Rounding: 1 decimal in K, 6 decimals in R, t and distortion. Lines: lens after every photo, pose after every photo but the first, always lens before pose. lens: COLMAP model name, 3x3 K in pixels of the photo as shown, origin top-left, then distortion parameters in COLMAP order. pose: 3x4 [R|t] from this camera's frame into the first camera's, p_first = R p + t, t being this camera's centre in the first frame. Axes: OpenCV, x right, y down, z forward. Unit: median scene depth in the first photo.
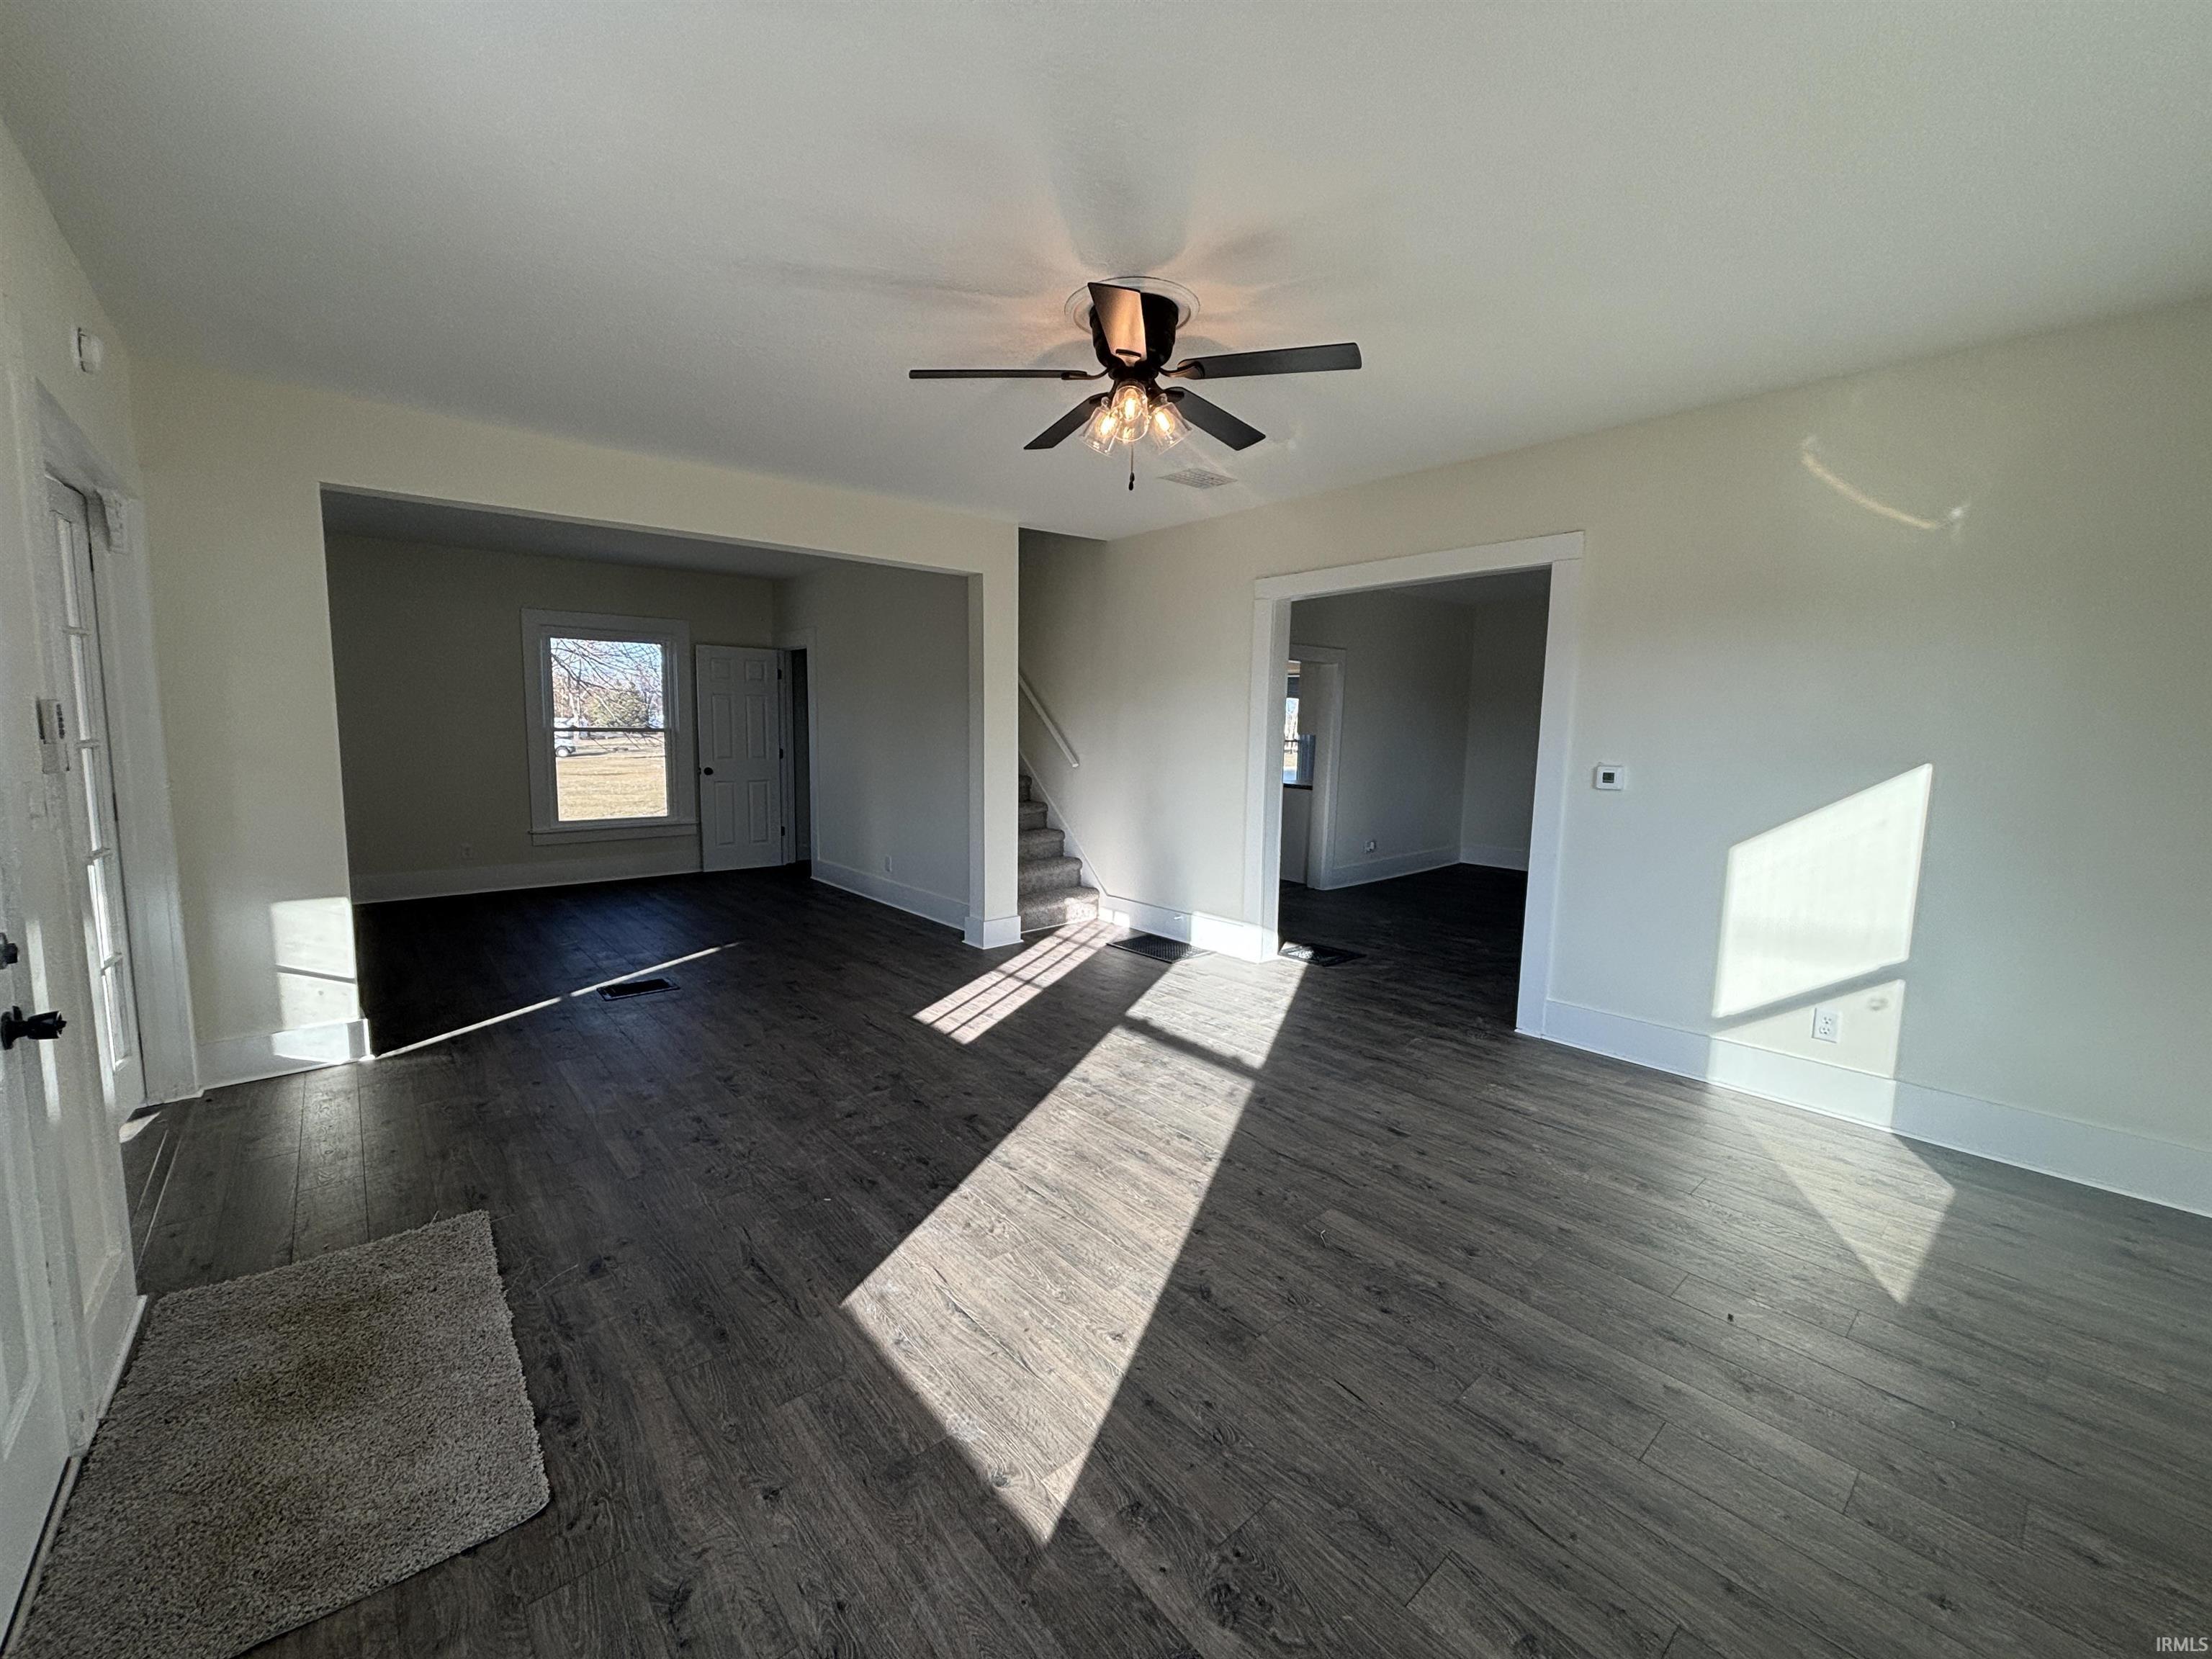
lens RADIAL K [[888.8, 0, 1088.7], [0, 888.8, 823.7], [0, 0, 1]] dist [-0.000264, 0.000009]
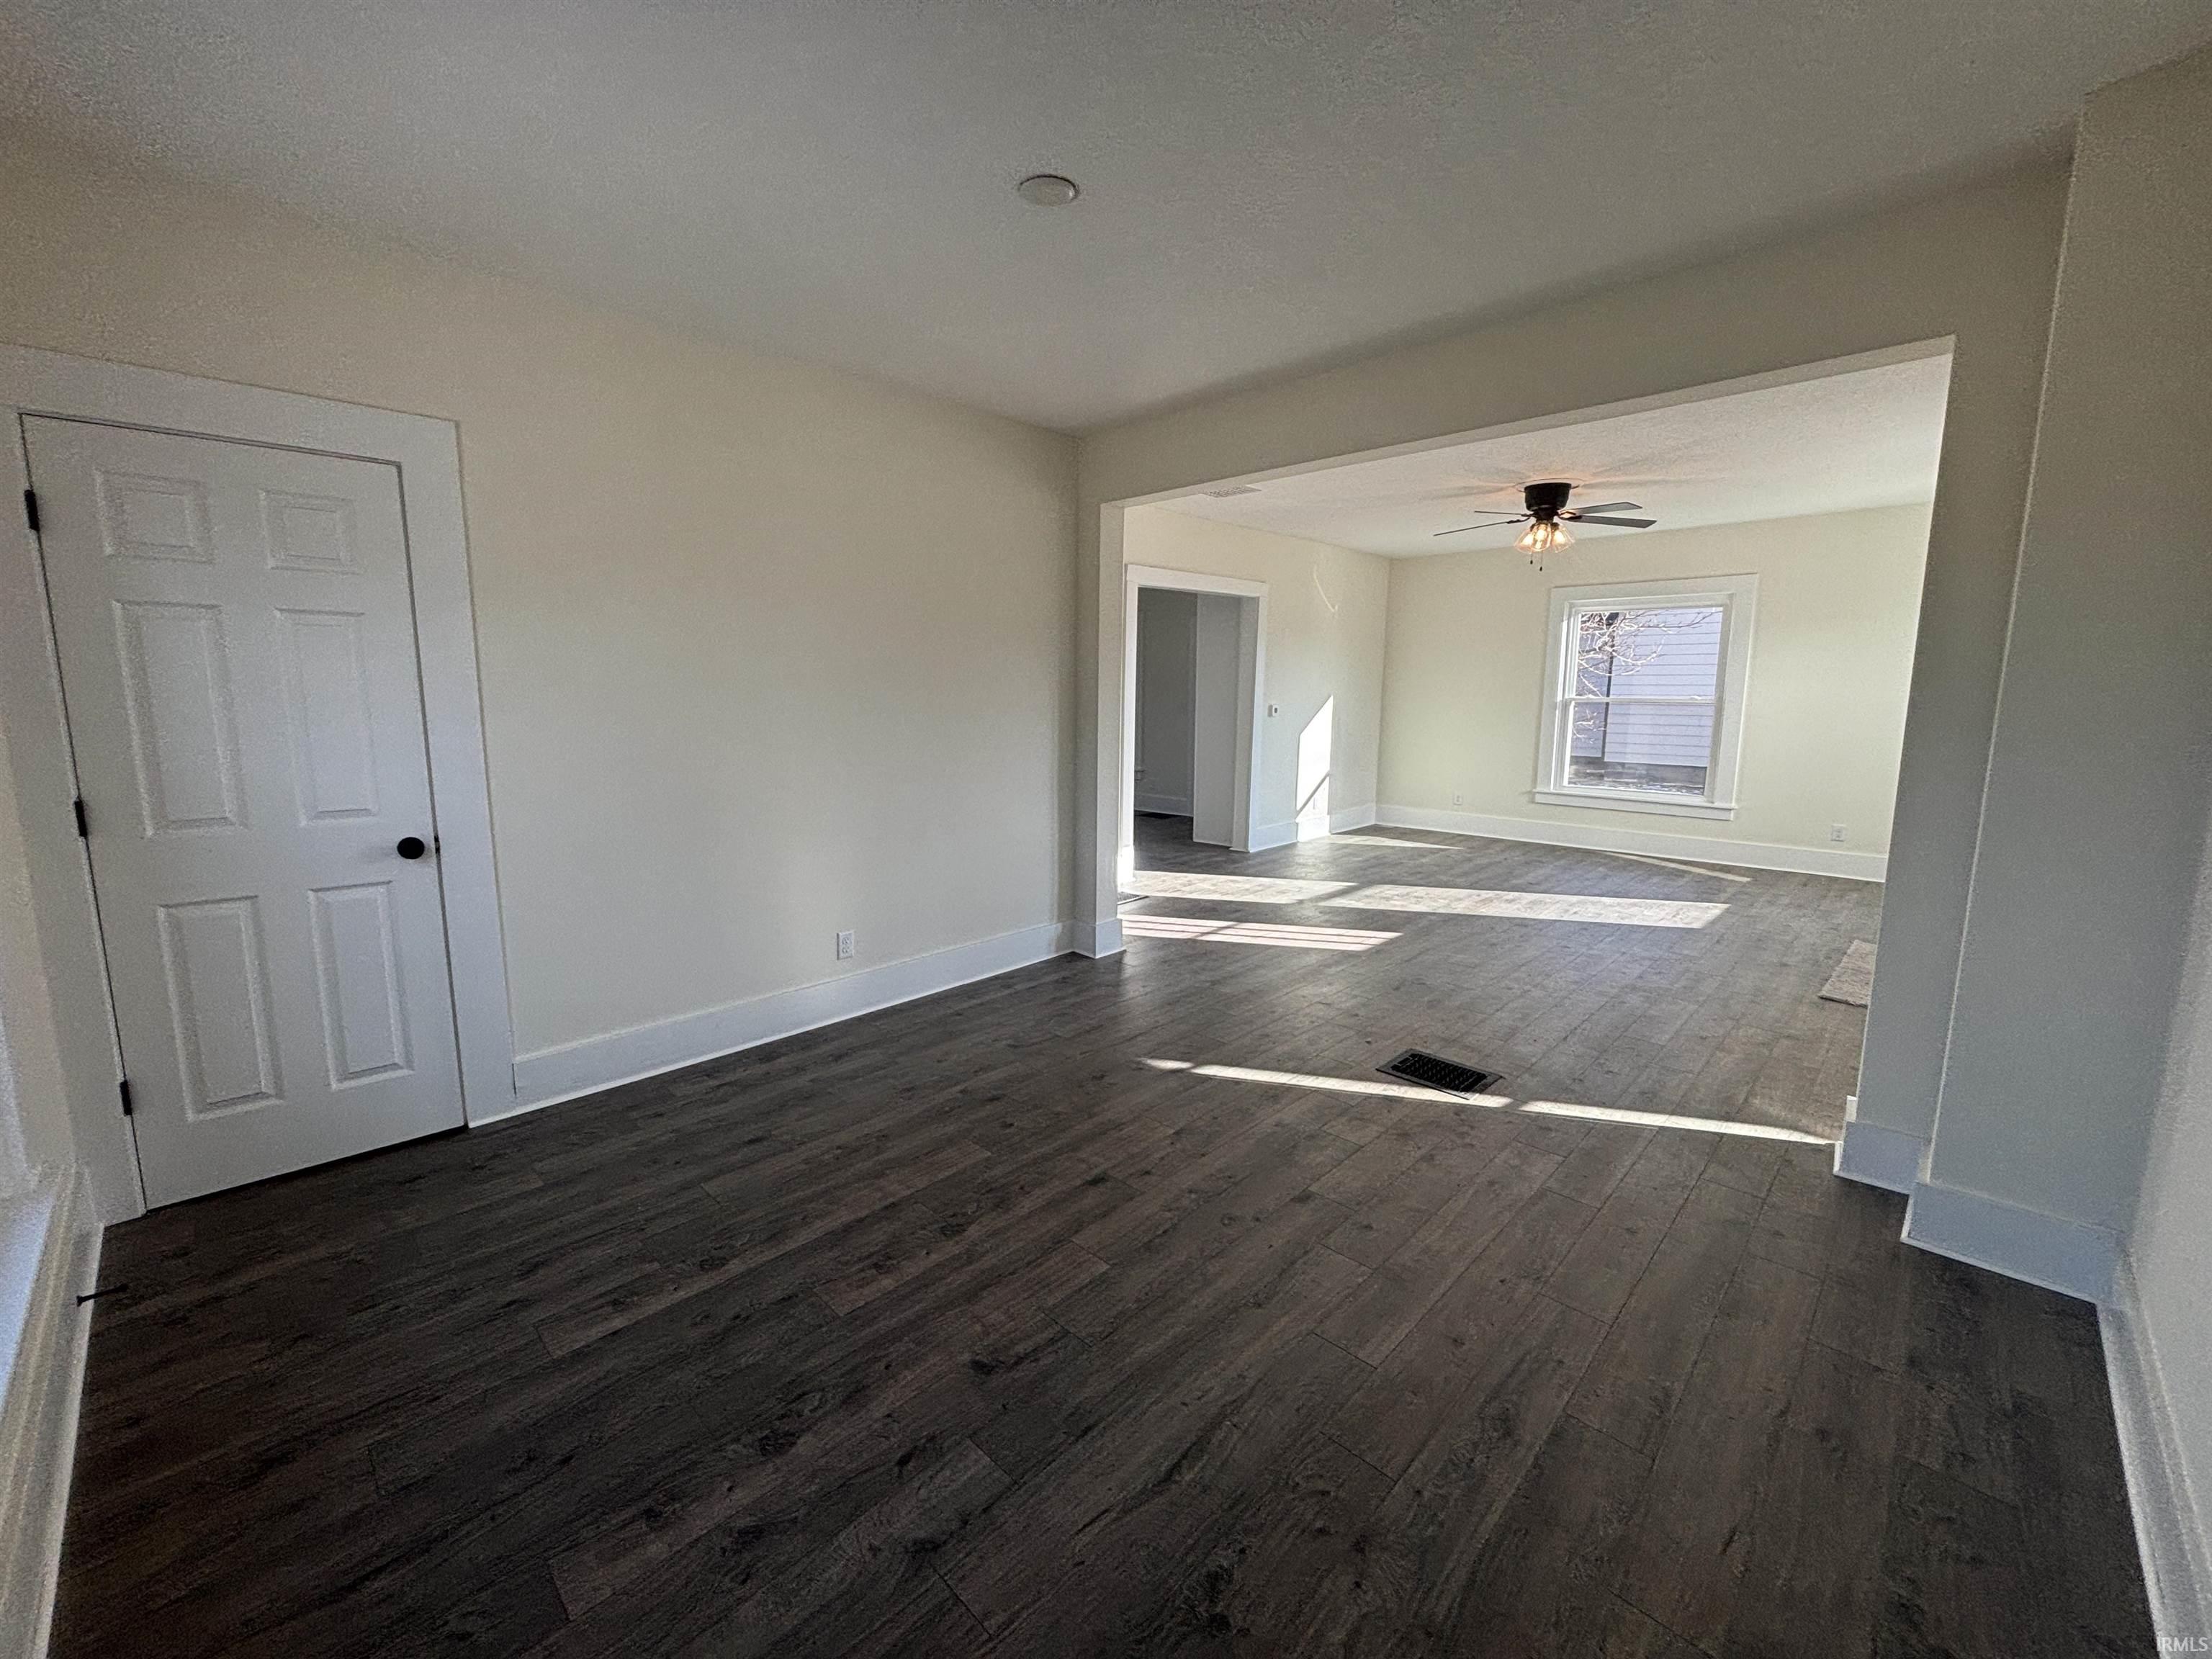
lens RADIAL K [[888.8, 0, 1081.6], [0, 888.8, 805.2], [0, 0, 1]] dist [-0.000264, 0.000009]
pose [[-0.082145, -0.147932, 0.985580, -1.506129], [0.110187, 0.981512, 0.156505, -0.214773], [-0.990510, 0.121455, -0.064326, 1.709333]]
